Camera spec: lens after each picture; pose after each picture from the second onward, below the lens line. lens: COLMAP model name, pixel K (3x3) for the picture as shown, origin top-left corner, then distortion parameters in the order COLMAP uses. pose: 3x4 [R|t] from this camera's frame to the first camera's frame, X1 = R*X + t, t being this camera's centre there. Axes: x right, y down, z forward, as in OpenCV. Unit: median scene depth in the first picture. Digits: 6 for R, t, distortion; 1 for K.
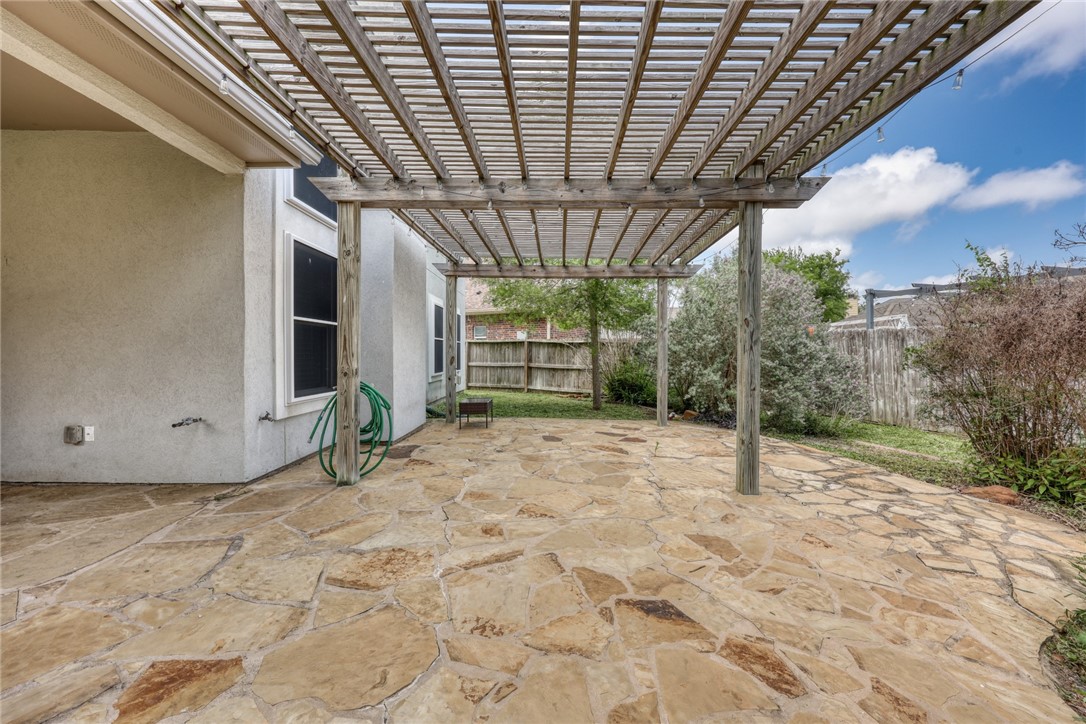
lens RADIAL K [[439.4, 0, 549.2], [0, 439.4, 359.4], [0, 0, 1]] dist [0.002651, 0.000252]
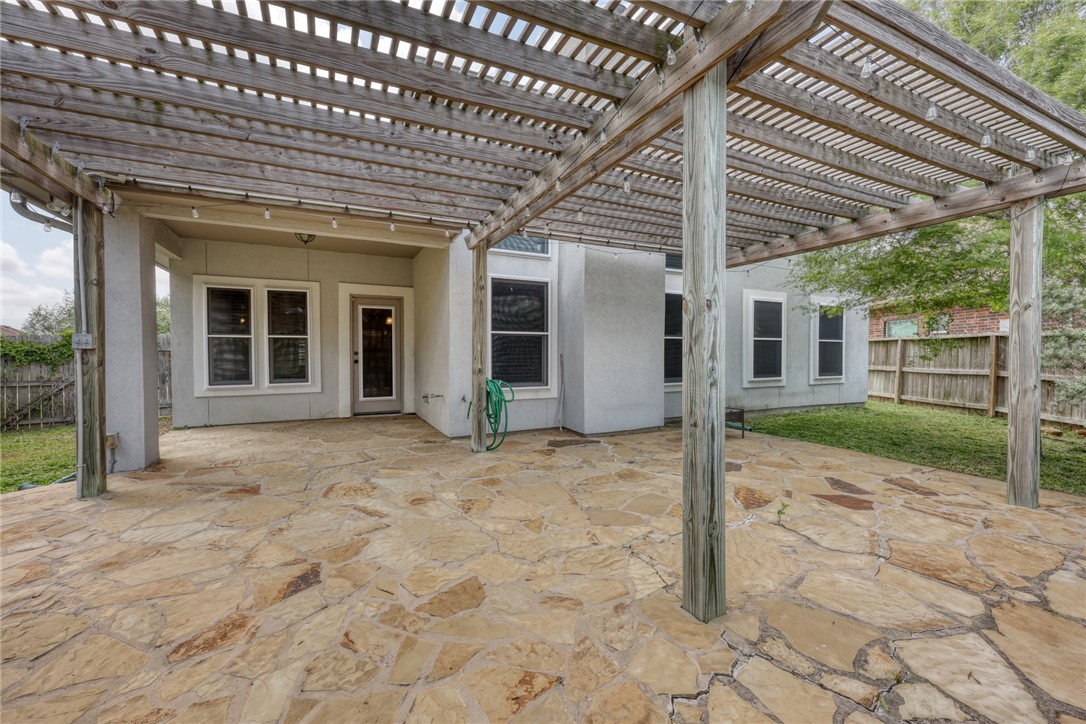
lens RADIAL K [[439.4, 0, 545.8], [0, 439.4, 360.3], [0, 0, 1]] dist [0.002651, 0.000252]
pose [[0.445269, 0.011439, -0.895324, 1.142744], [-0.010454, 0.999917, 0.007576, -0.019618], [0.895336, 0.005987, 0.445352, 0.768460]]
